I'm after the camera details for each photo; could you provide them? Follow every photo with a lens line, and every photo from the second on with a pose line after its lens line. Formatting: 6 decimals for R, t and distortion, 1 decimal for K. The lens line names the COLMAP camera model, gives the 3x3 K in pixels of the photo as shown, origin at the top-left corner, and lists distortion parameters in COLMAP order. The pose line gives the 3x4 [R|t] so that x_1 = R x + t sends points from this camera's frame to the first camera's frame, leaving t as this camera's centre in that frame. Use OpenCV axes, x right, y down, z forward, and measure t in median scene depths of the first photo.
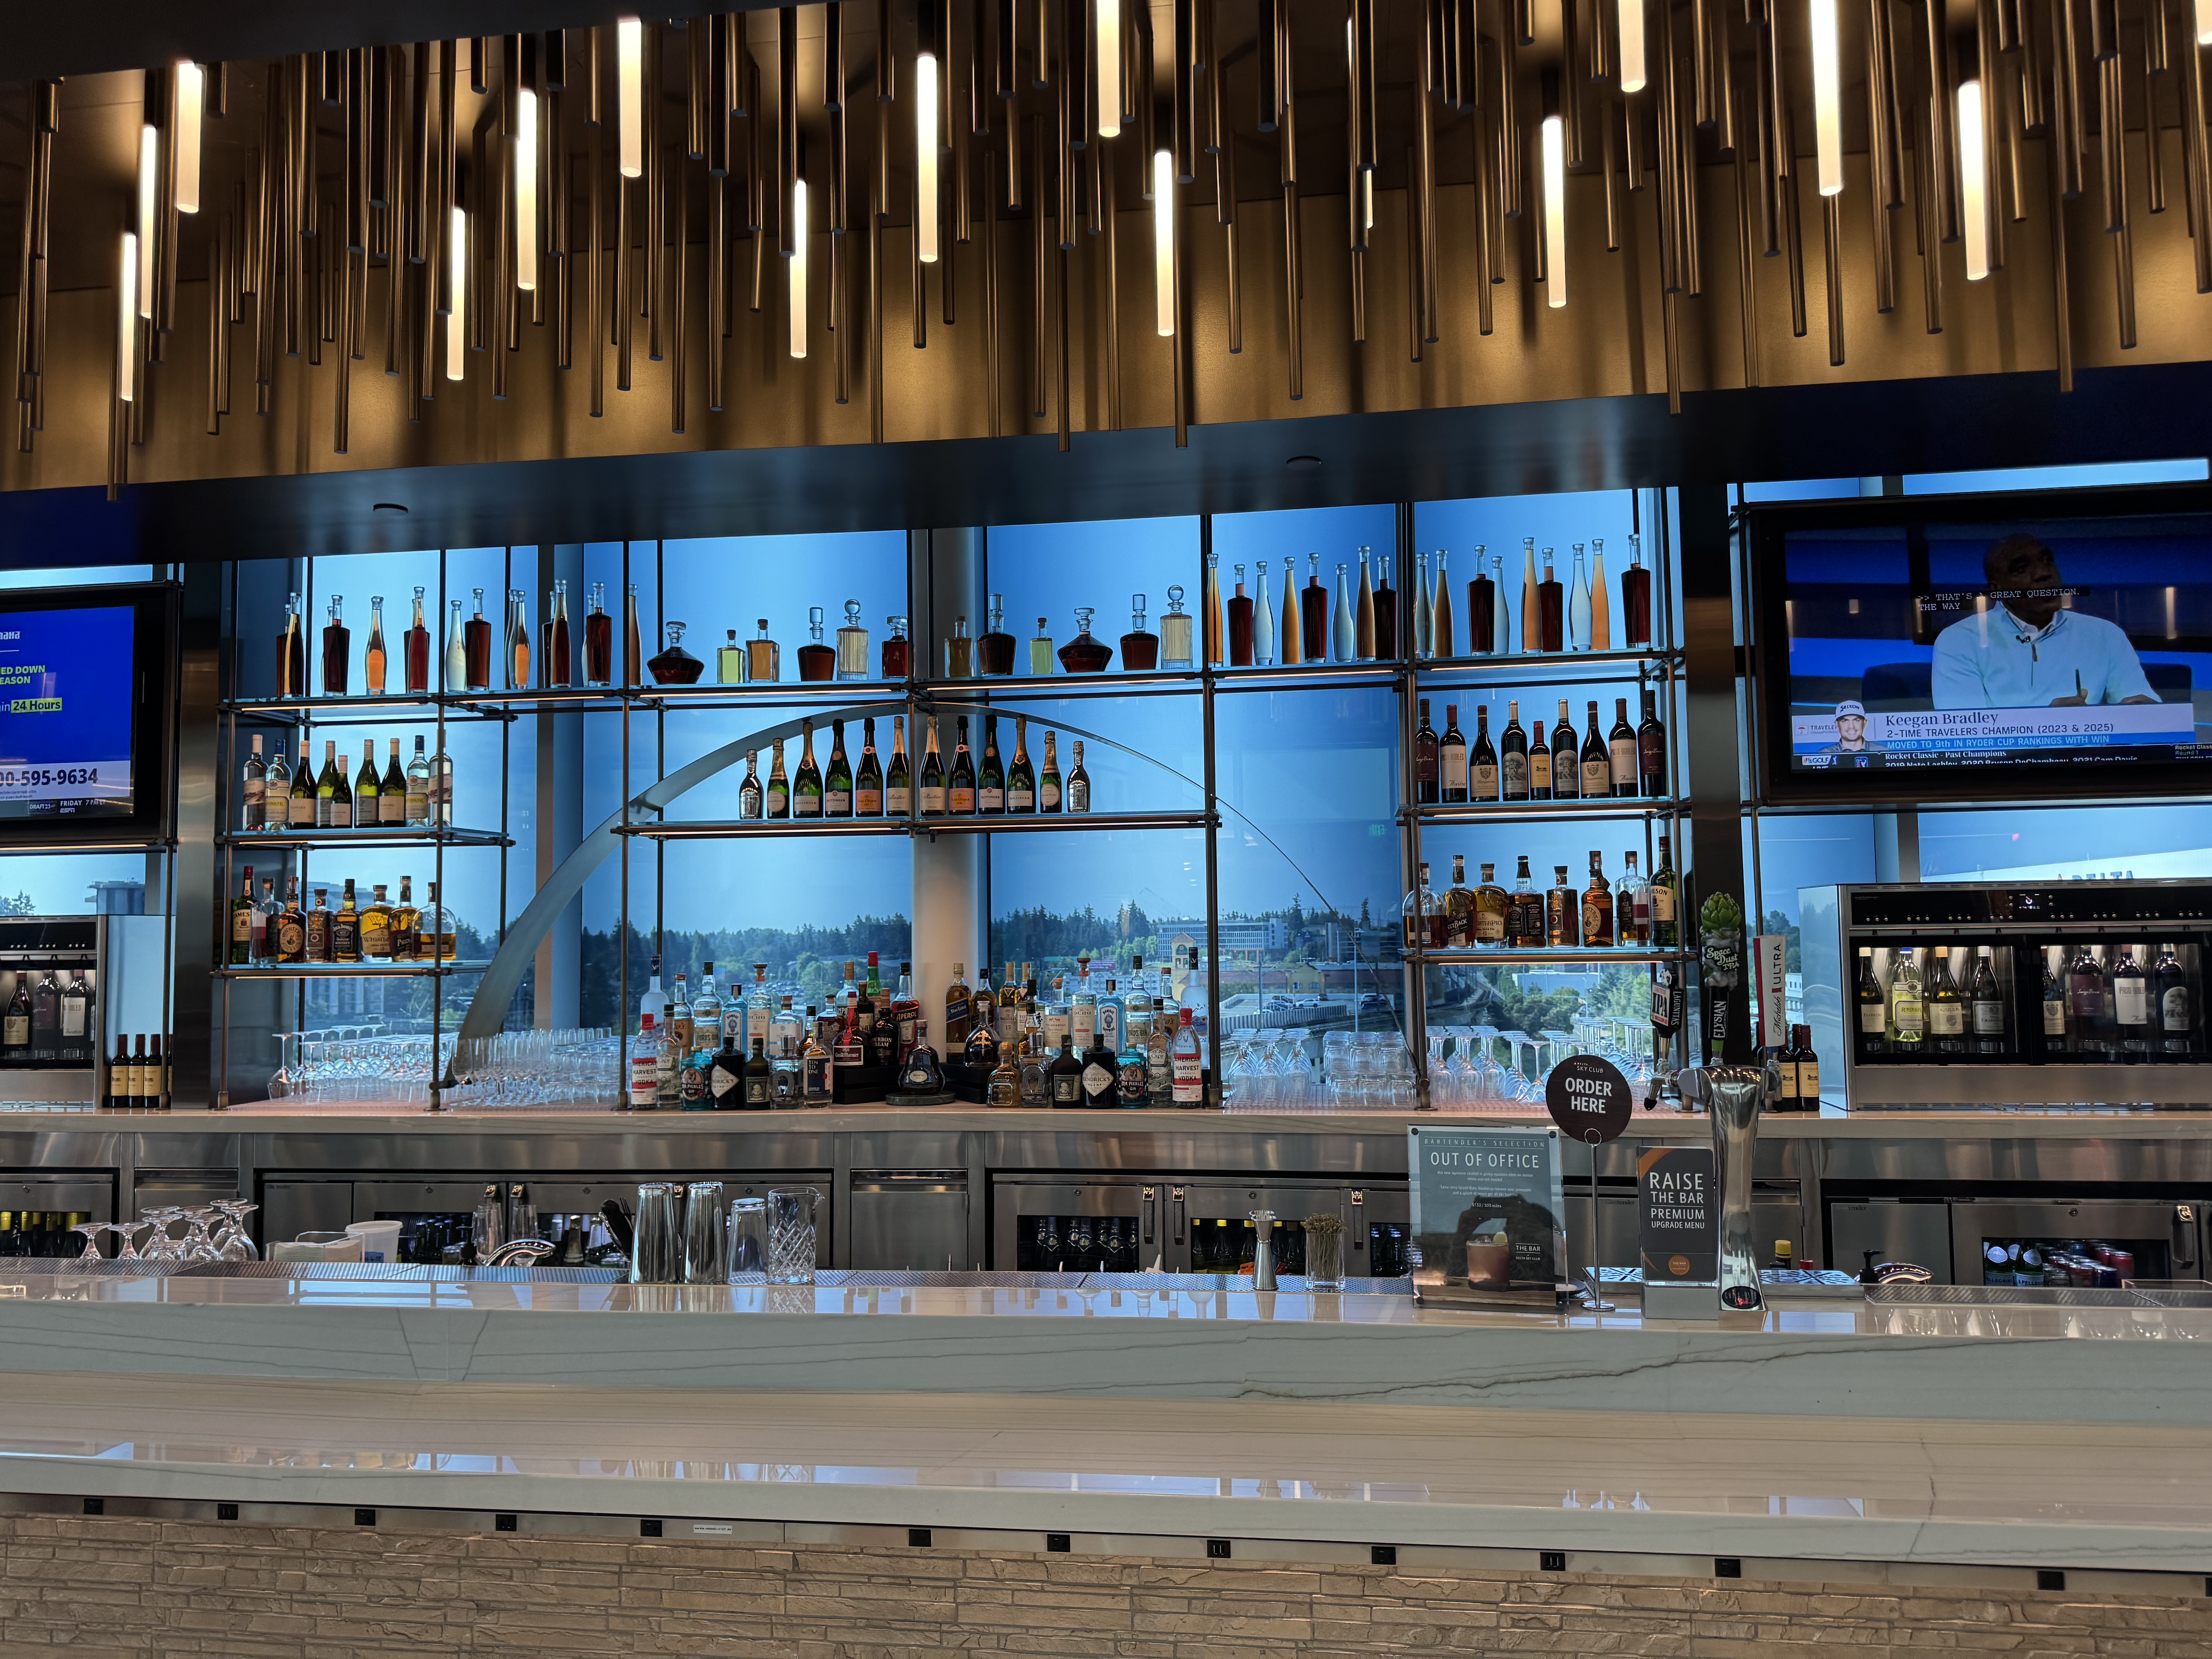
lens RADIAL K [[1571.7, 0, 1106.3], [0, 1571.7, 827.3], [0, 0, 1]] dist [0.001311, -0.004049]
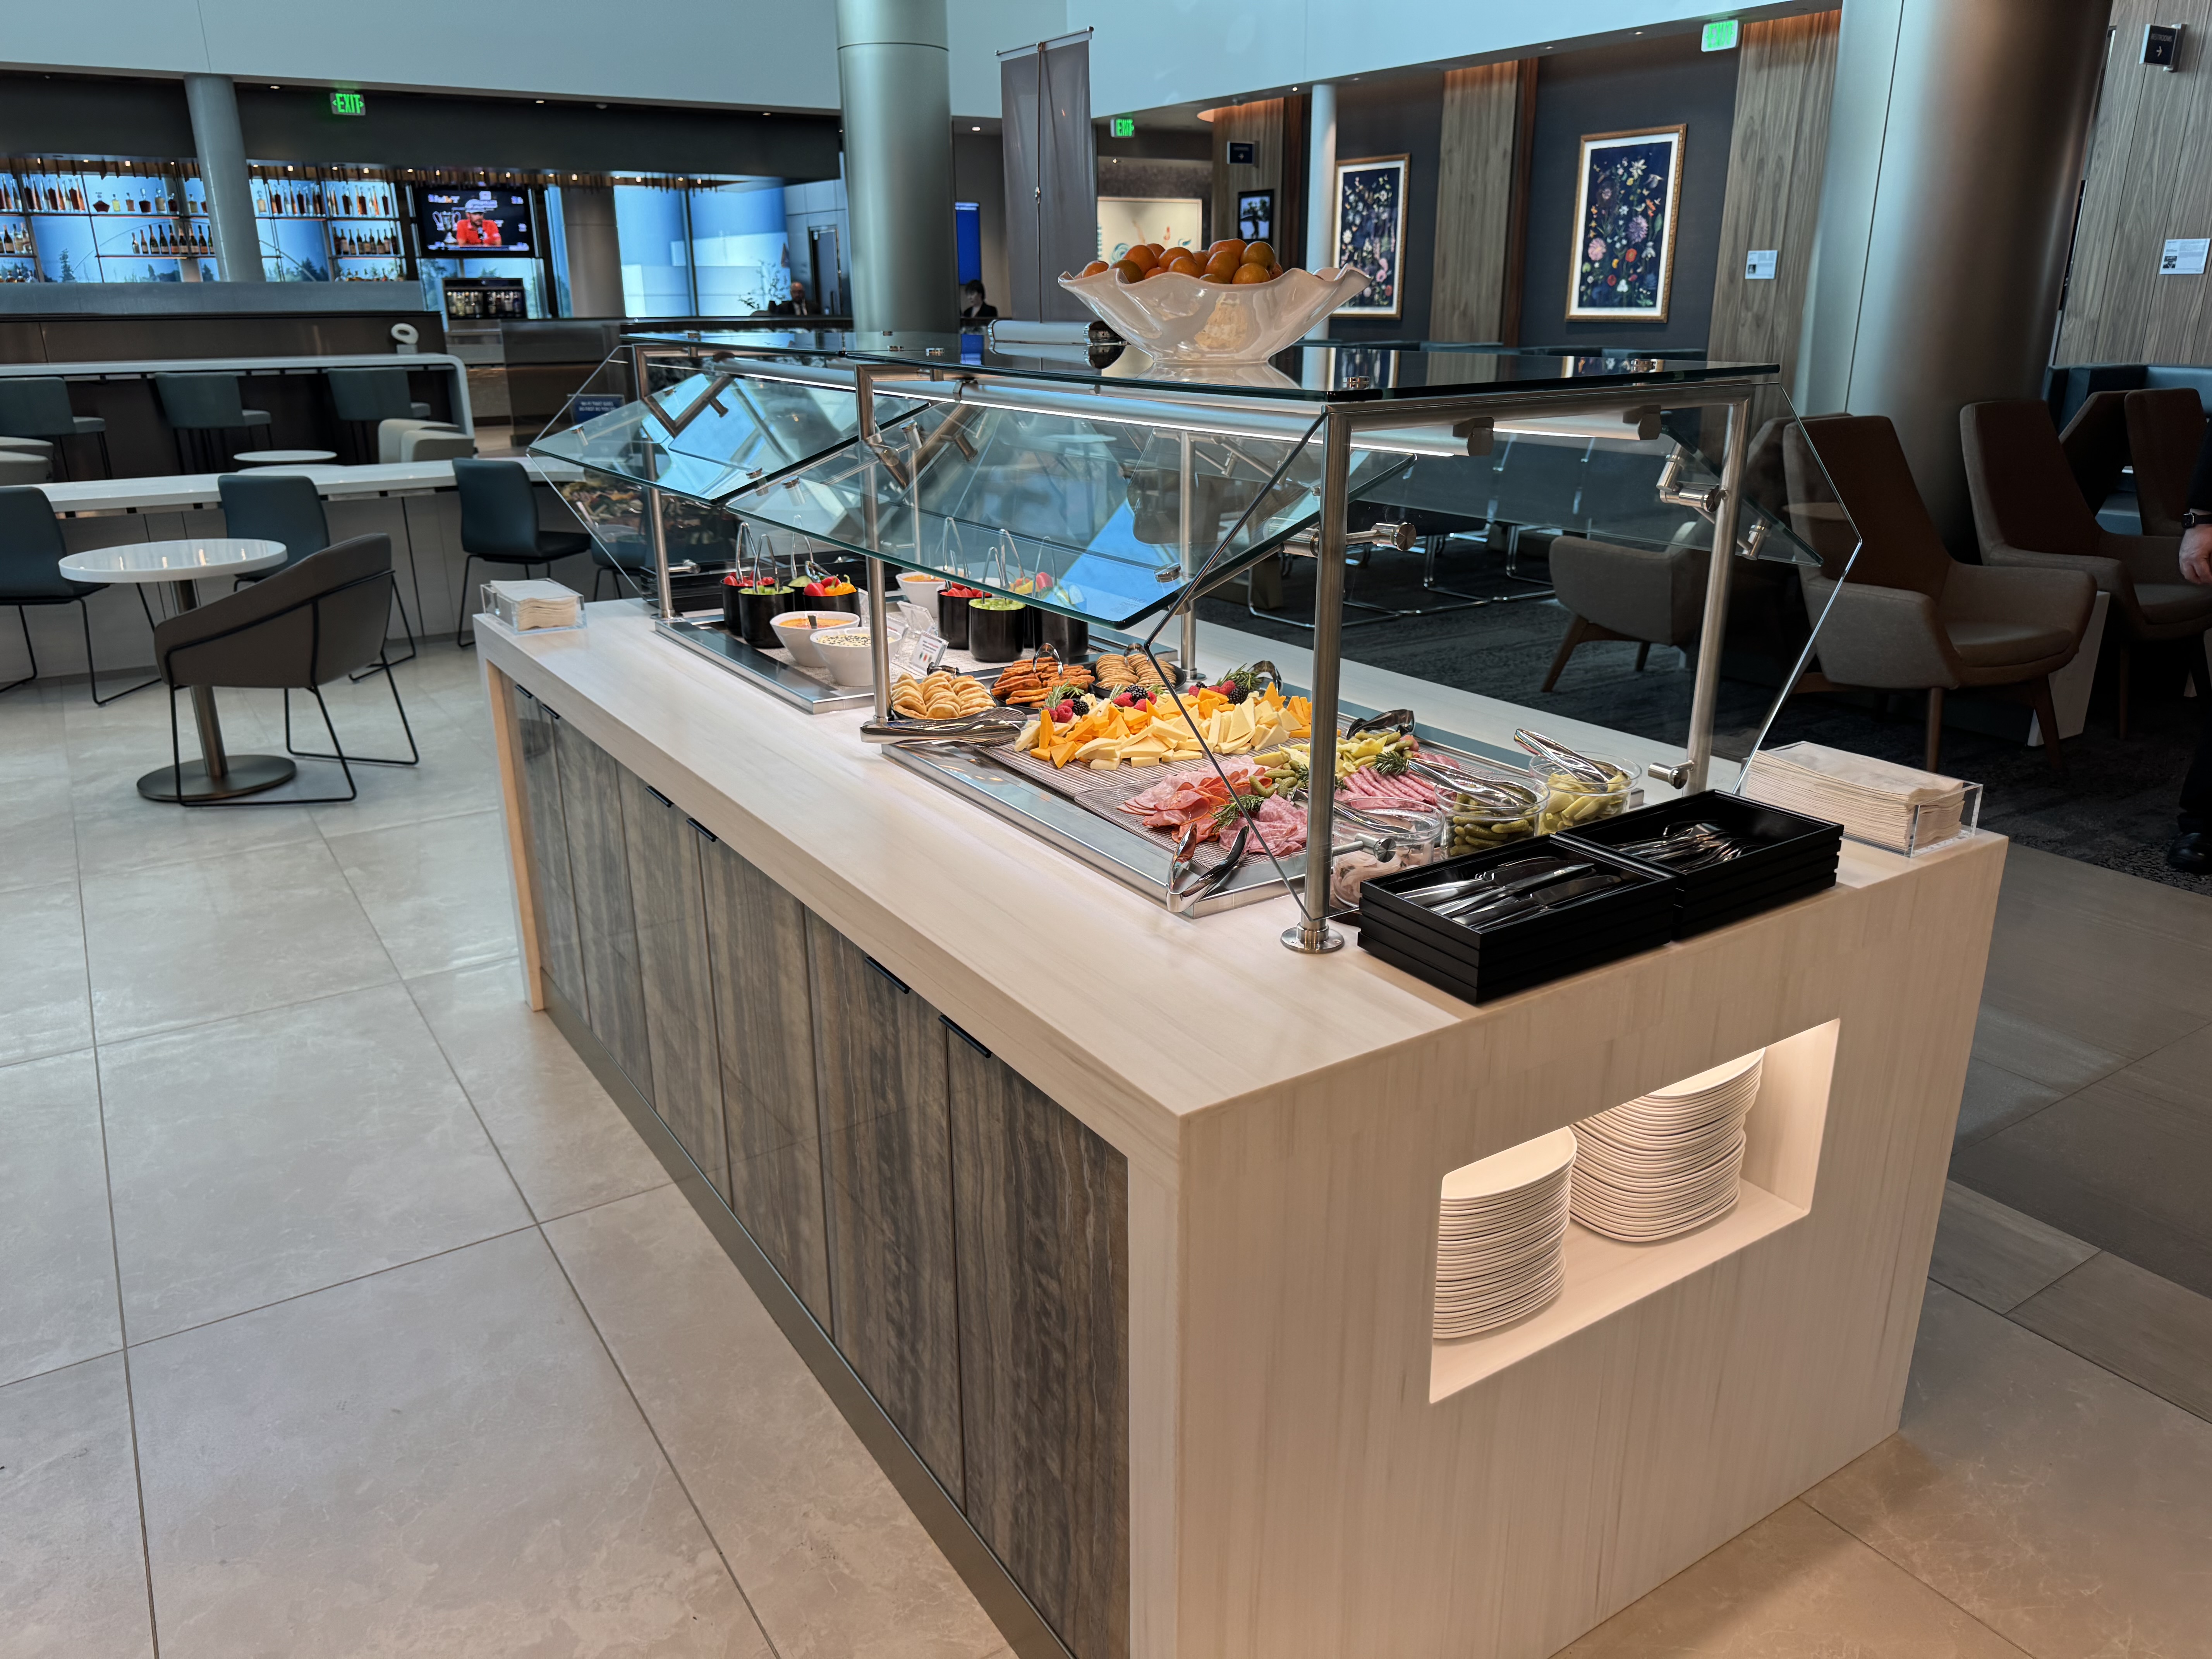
lens RADIAL K [[1571.7, 0, 1102.8], [0, 1571.7, 831.5], [0, 0, 1]] dist [0.001311, -0.004049]
pose [[0.747300, -0.210529, 0.630254, -1.196069], [-0.043646, 0.930883, 0.362702, -0.187451], [-0.663052, -0.298555, 0.686460, -3.553414]]
